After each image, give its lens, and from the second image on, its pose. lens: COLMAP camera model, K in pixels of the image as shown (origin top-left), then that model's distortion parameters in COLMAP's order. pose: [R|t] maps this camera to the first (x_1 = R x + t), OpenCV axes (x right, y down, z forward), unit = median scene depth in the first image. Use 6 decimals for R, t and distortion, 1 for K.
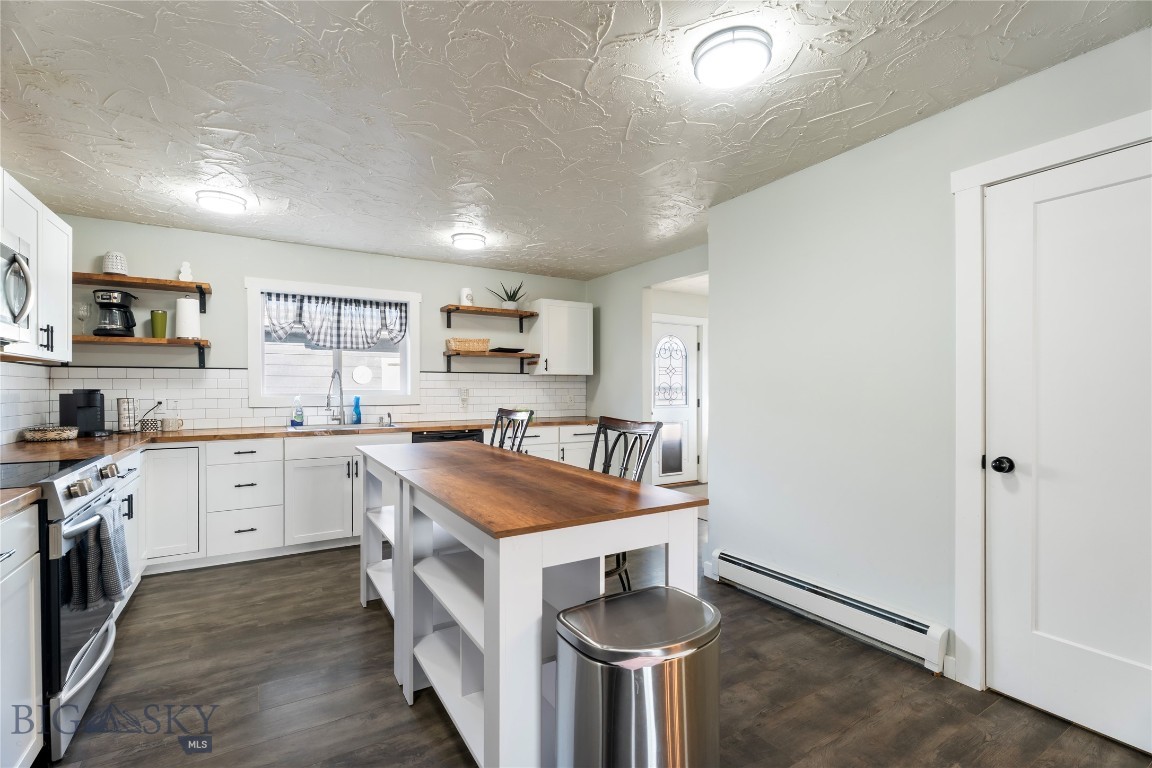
lens RADIAL K [[503.1, 0, 574.5], [0, 503.1, 388.1], [0, 0, 1]] dist [0.001178, 0.000080]
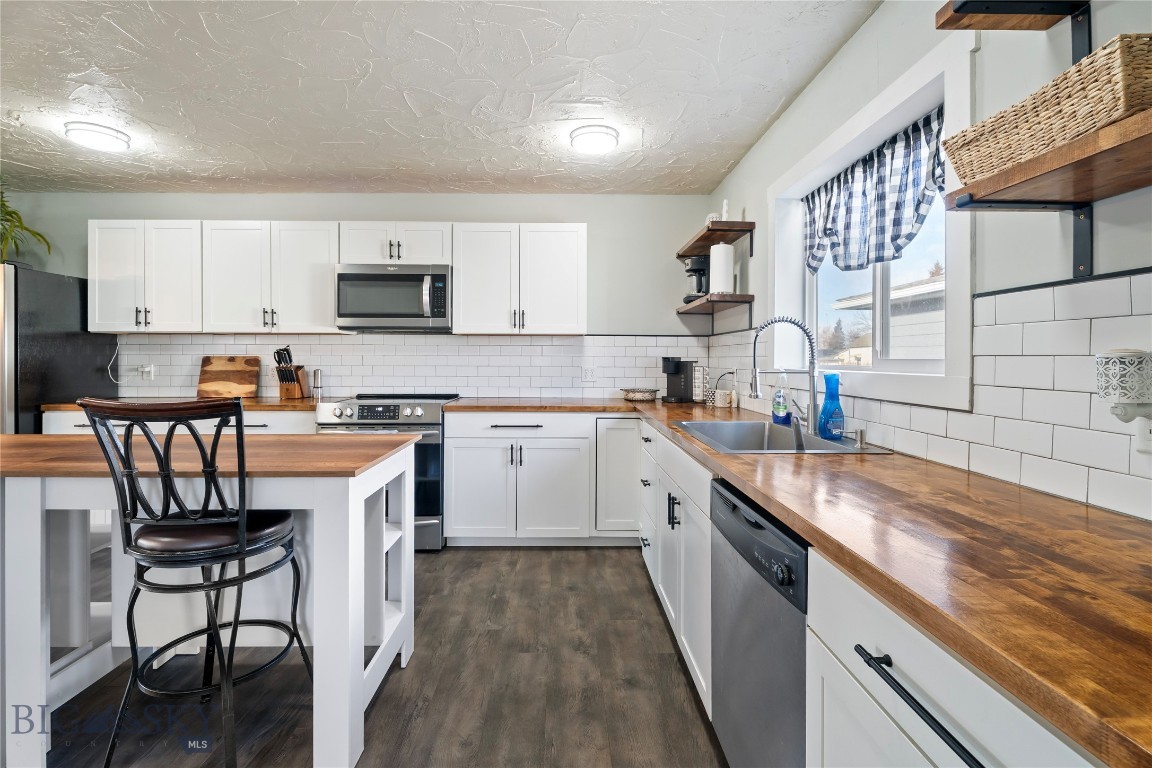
lens RADIAL K [[503.1, 0, 581.5], [0, 503.1, 365.1], [0, 0, 1]] dist [0.001178, 0.000080]
pose [[-0.510910, 0.003108, -0.859628, 0.073382], [0.001914, 0.999995, 0.002477, 0.007197], [0.859632, -0.000380, -0.510914, 1.526391]]
